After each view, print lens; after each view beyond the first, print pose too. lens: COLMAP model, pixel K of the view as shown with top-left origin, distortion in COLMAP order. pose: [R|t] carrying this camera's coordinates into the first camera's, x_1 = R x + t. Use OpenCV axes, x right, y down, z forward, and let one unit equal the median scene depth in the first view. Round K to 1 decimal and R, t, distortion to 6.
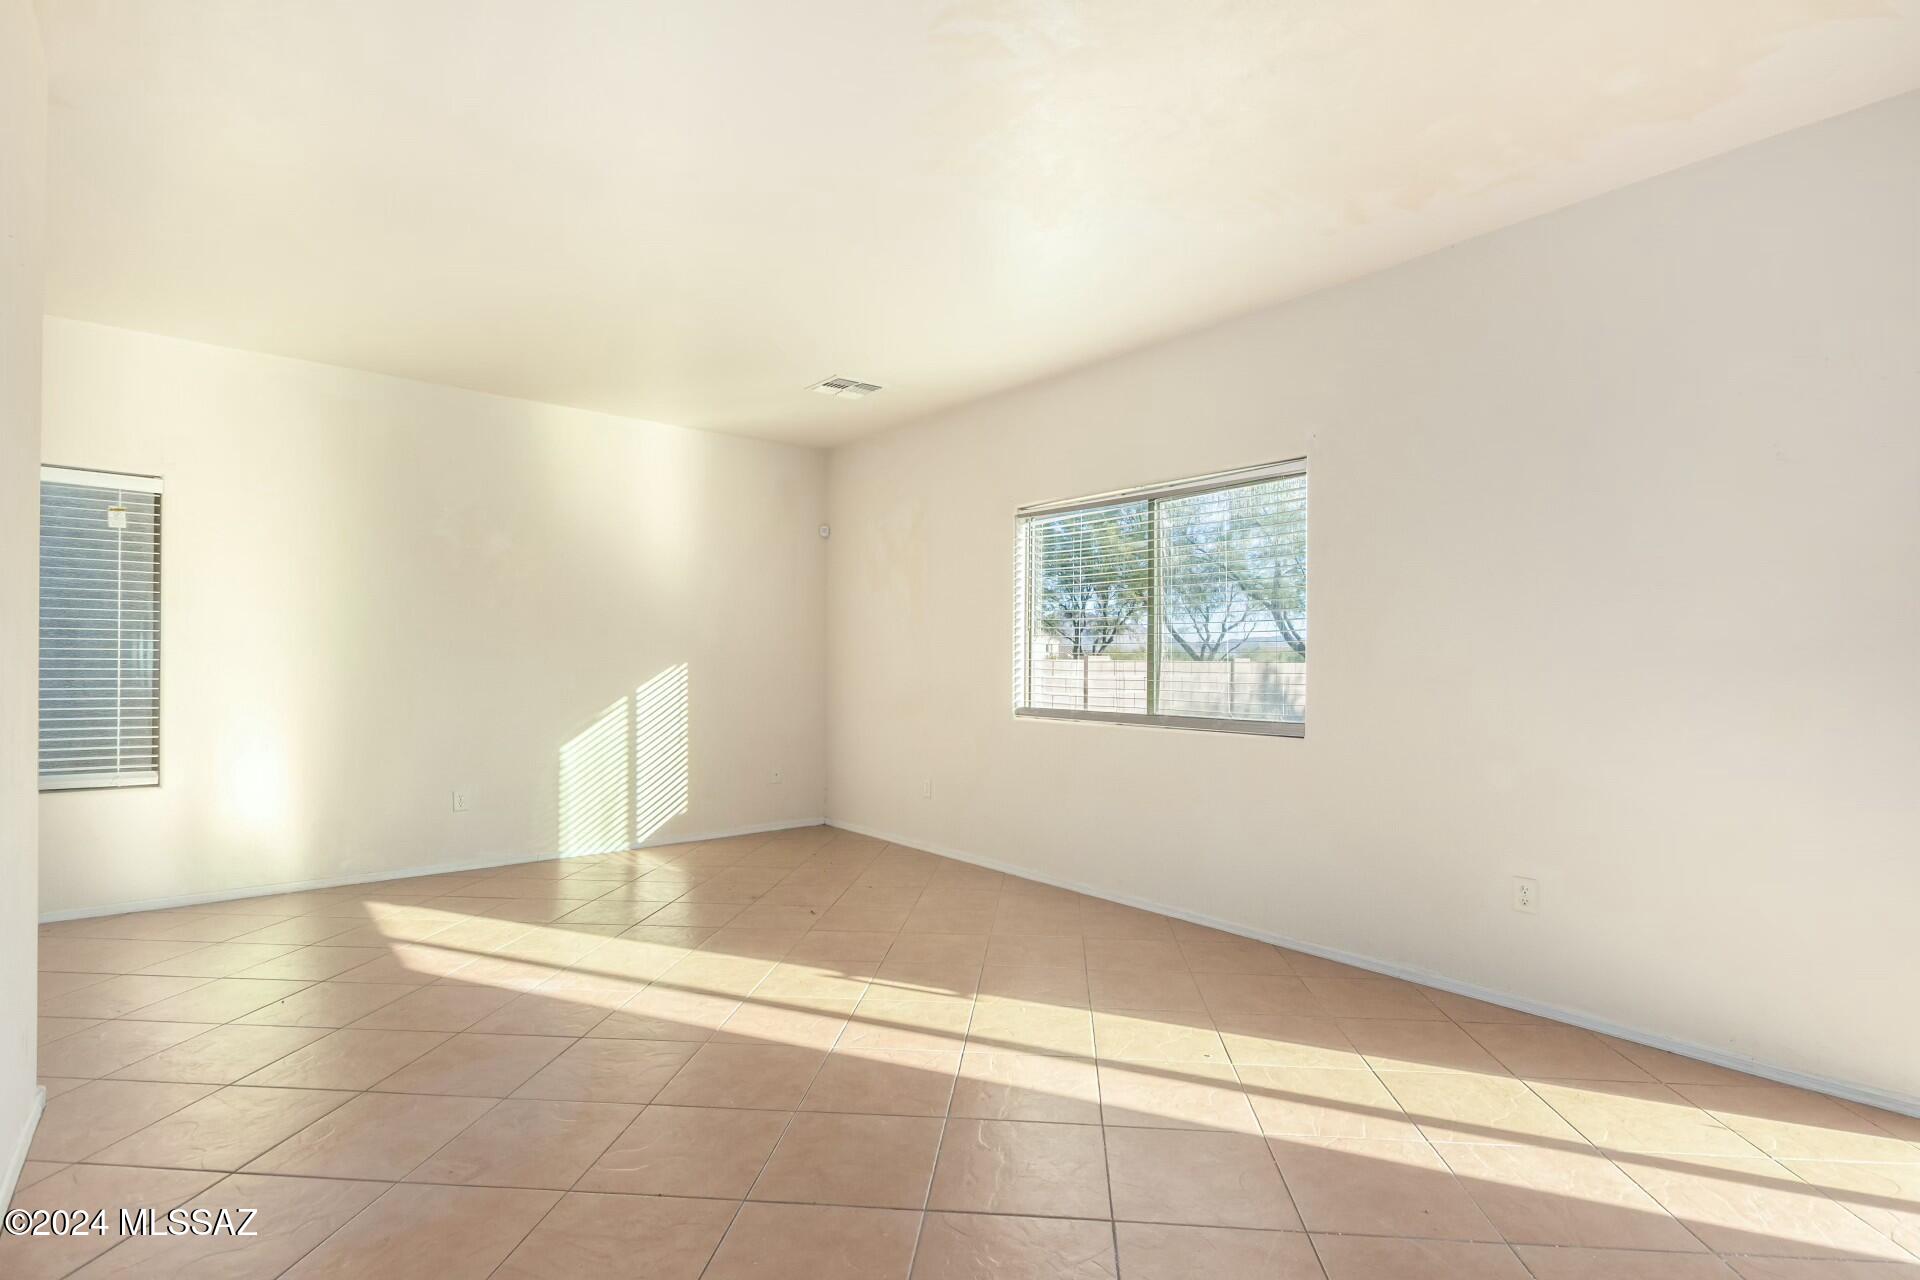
lens RADIAL K [[913.4, 0, 960.0], [0, 913.4, 640.0], [0, 0, 1]] dist [0.001880, -0.000229]
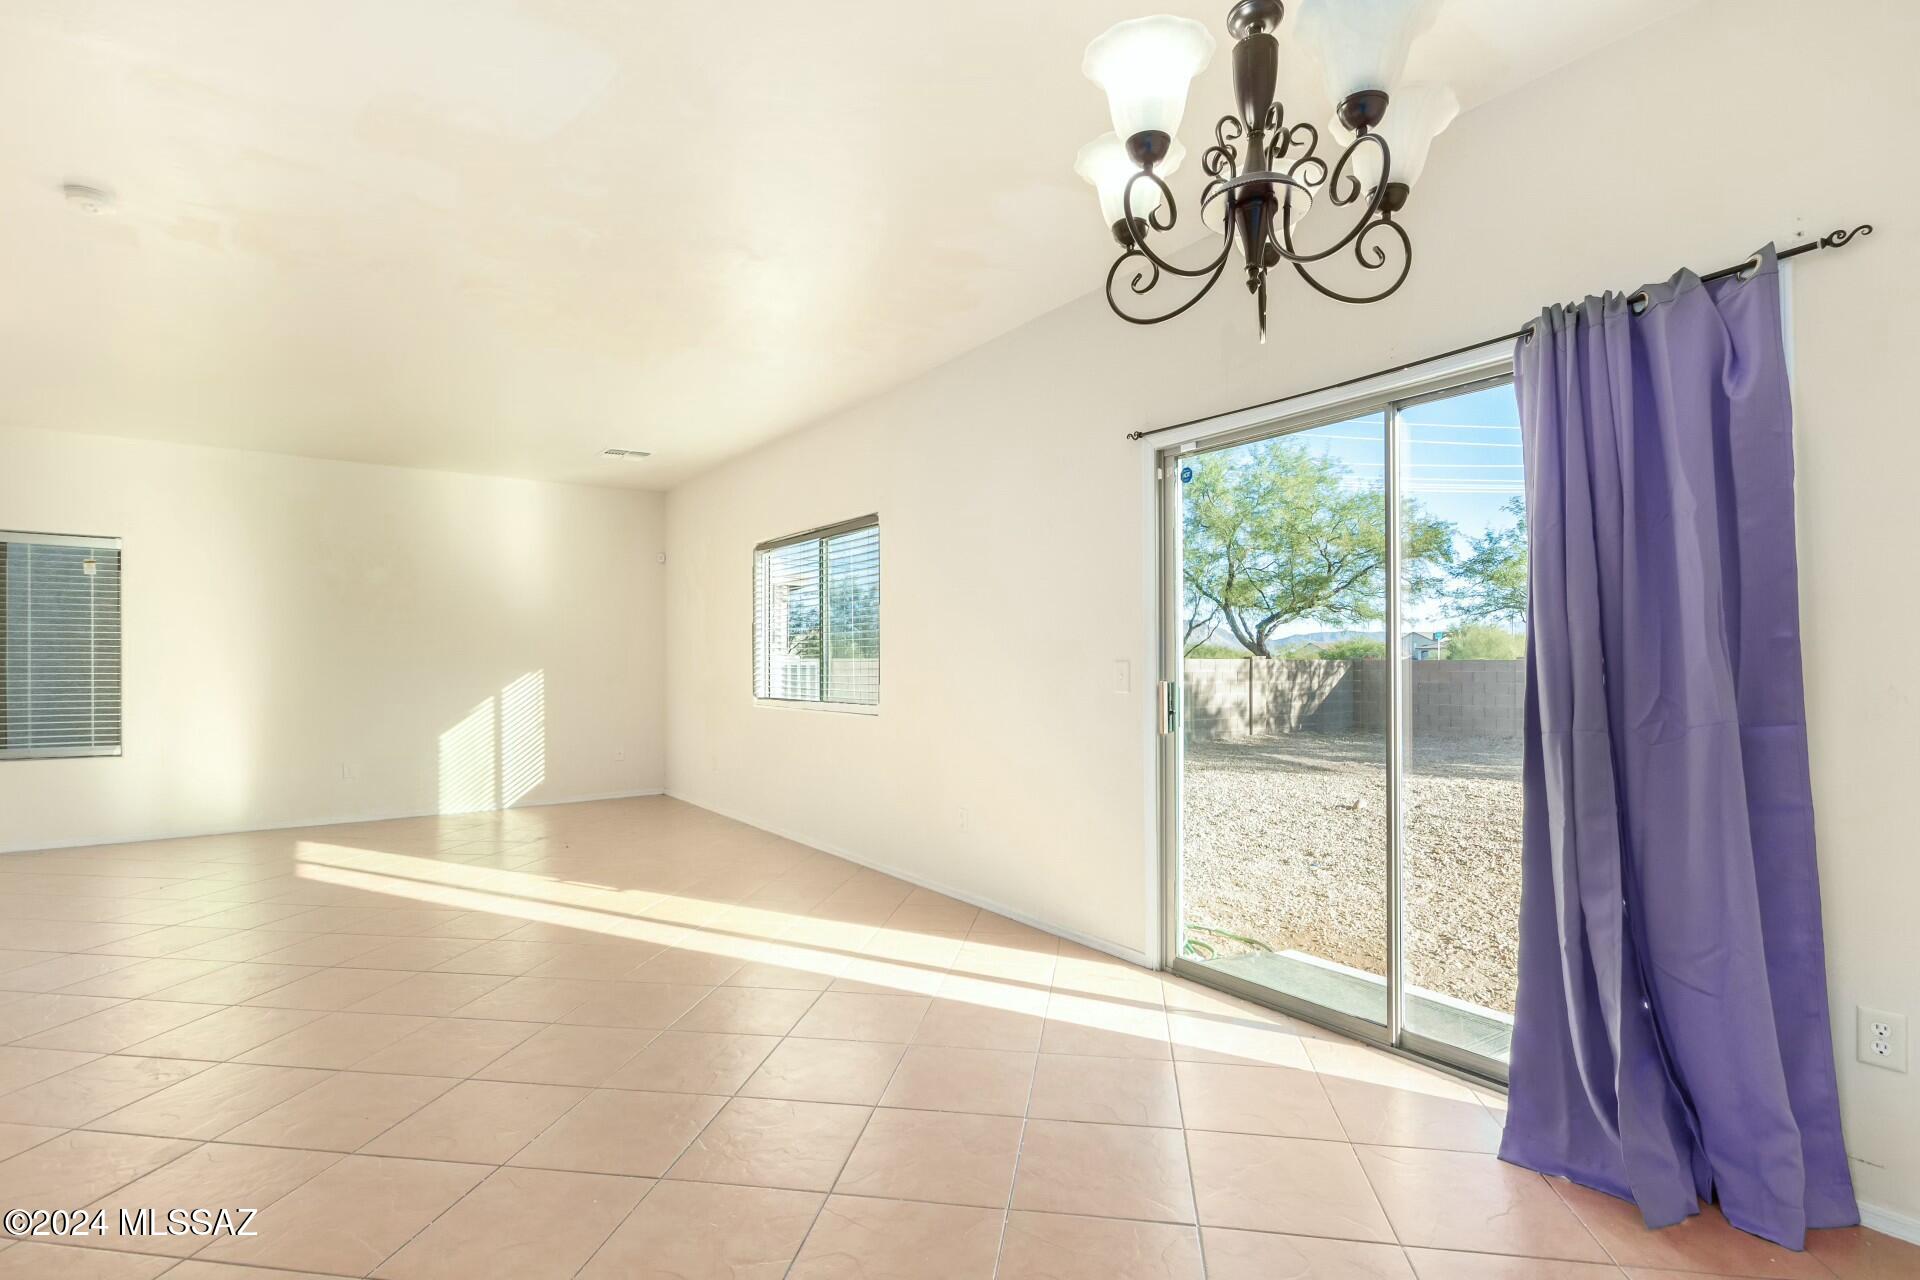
lens RADIAL K [[901.6, 0, 964.1], [0, 901.6, 652.8], [0, 0, 1]] dist [0.001173, 0.000043]
pose [[0.998030, -0.012717, -0.061431, 0.443520], [0.013553, 0.999821, 0.013210, -0.000923], [0.061252, -0.014016, 0.998024, -0.273624]]
